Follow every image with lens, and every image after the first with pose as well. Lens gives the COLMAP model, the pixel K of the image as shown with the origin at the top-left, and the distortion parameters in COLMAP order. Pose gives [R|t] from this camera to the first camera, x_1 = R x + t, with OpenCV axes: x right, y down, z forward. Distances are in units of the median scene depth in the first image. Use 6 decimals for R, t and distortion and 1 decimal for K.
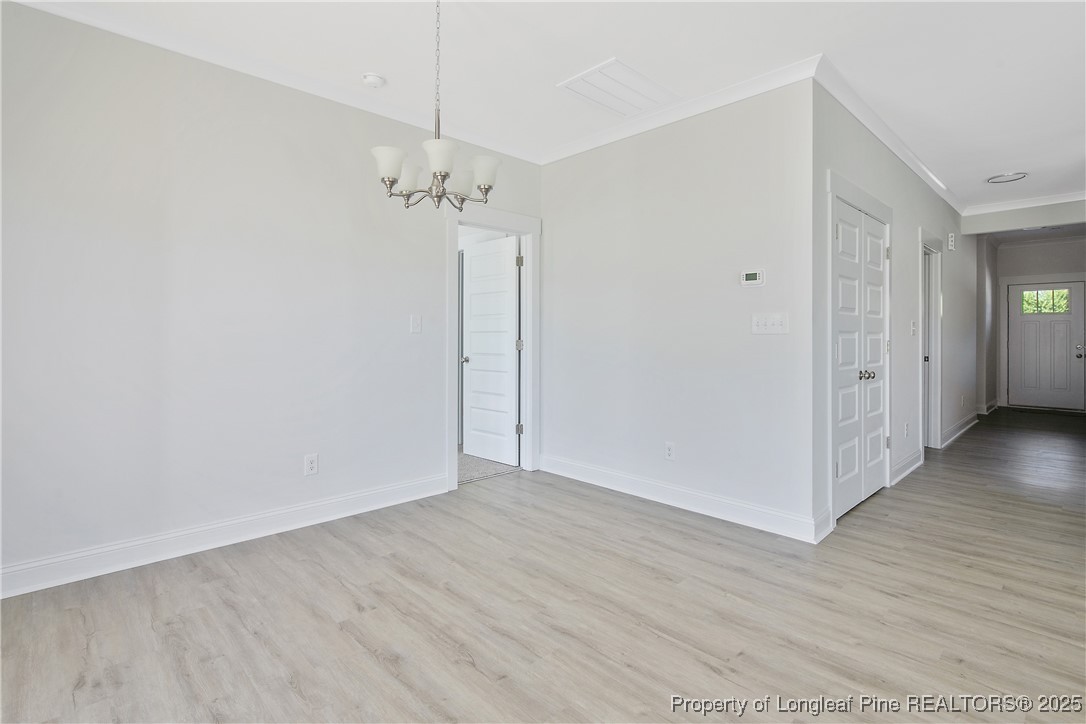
lens RADIAL K [[526.0, 0, 536.5], [0, 526.0, 331.0], [0, 0, 1]] dist [0.000151, -0.001504]
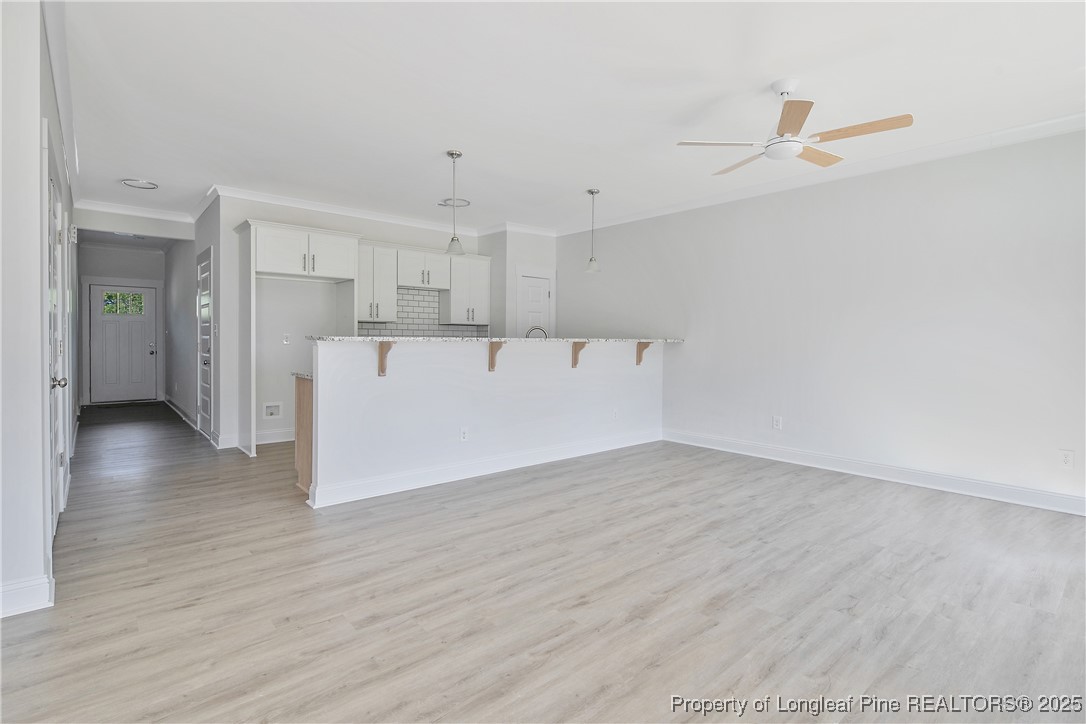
lens RADIAL K [[526.0, 0, 536.6], [0, 526.0, 351.3], [0, 0, 1]] dist [0.000151, -0.001504]
pose [[0.056539, -0.028156, 0.998003, -0.217729], [-0.012036, 0.999510, 0.028880, 0.002202], [-0.998328, -0.013645, 0.056173, 0.296567]]
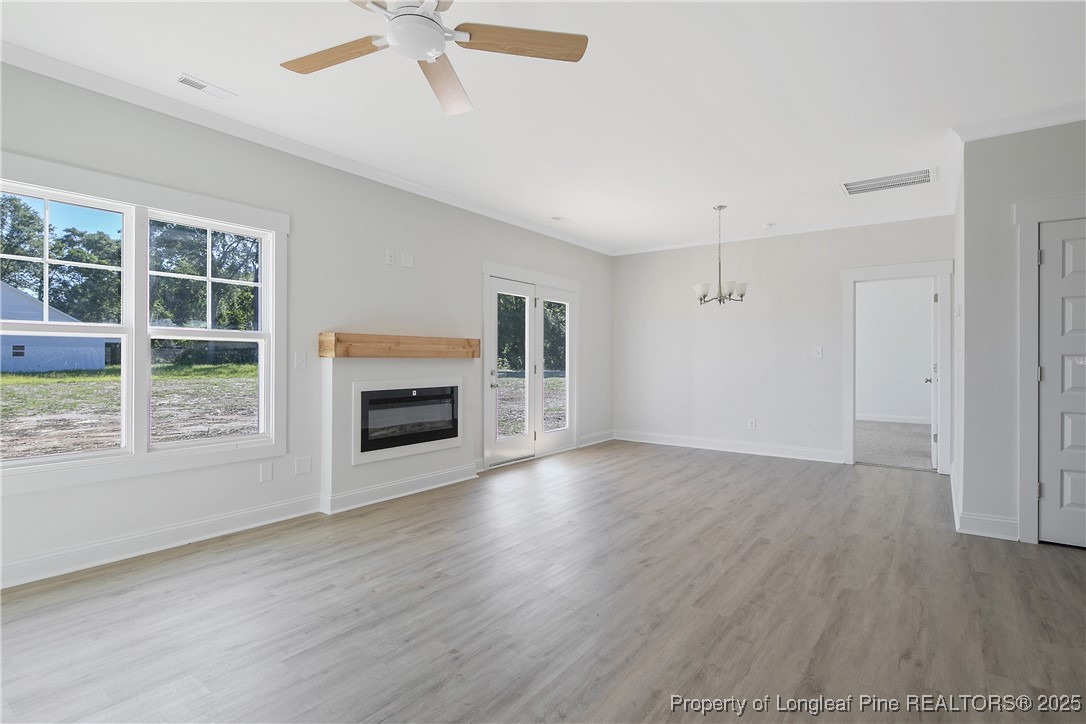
lens RADIAL K [[526.0, 0, 544.8], [0, 526.0, 360.7], [0, 0, 1]] dist [0.000151, -0.001504]
pose [[0.174250, -0.001843, -0.984700, 1.804348], [0.003271, 0.999994, -0.001293, 0.013443], [0.984696, -0.002996, 0.174255, -0.158234]]
